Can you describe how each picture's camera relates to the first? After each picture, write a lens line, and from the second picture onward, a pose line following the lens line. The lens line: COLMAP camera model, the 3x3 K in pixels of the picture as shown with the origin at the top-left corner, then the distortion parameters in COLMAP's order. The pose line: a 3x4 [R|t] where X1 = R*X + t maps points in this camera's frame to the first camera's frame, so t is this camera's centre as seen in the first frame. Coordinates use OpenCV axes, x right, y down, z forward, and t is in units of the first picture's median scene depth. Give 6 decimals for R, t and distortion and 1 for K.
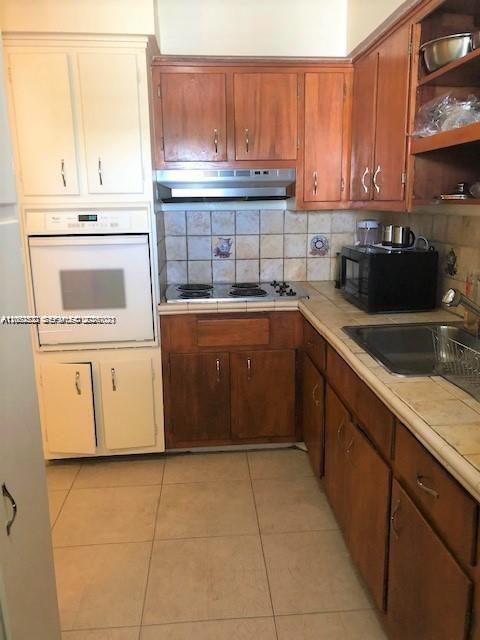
lens RADIAL K [[510.5, 0, 240.0], [0, 510.5, 320.0], [0, 0, 1]] dist [0.008269, 0.002418]
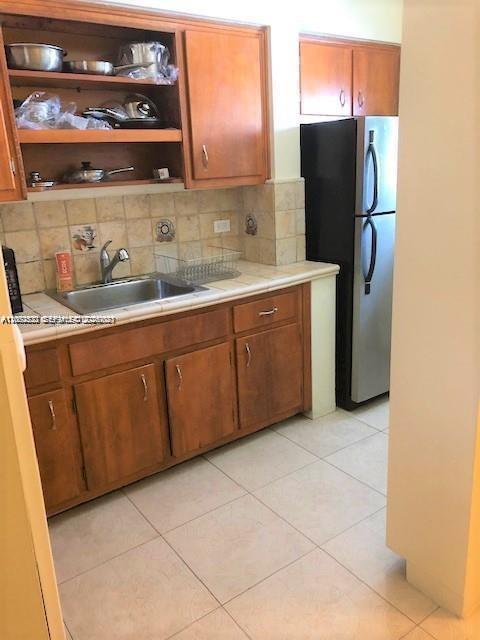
lens RADIAL K [[510.5, 0, 240.0], [0, 510.5, 320.0], [0, 0, 1]] dist [0.008269, 0.002418]
pose [[-0.515291, -0.202525, 0.832742, -0.837261], [0.245477, 0.896085, 0.369828, -0.289204], [-0.821107, 0.394987, -0.412029, 1.239634]]
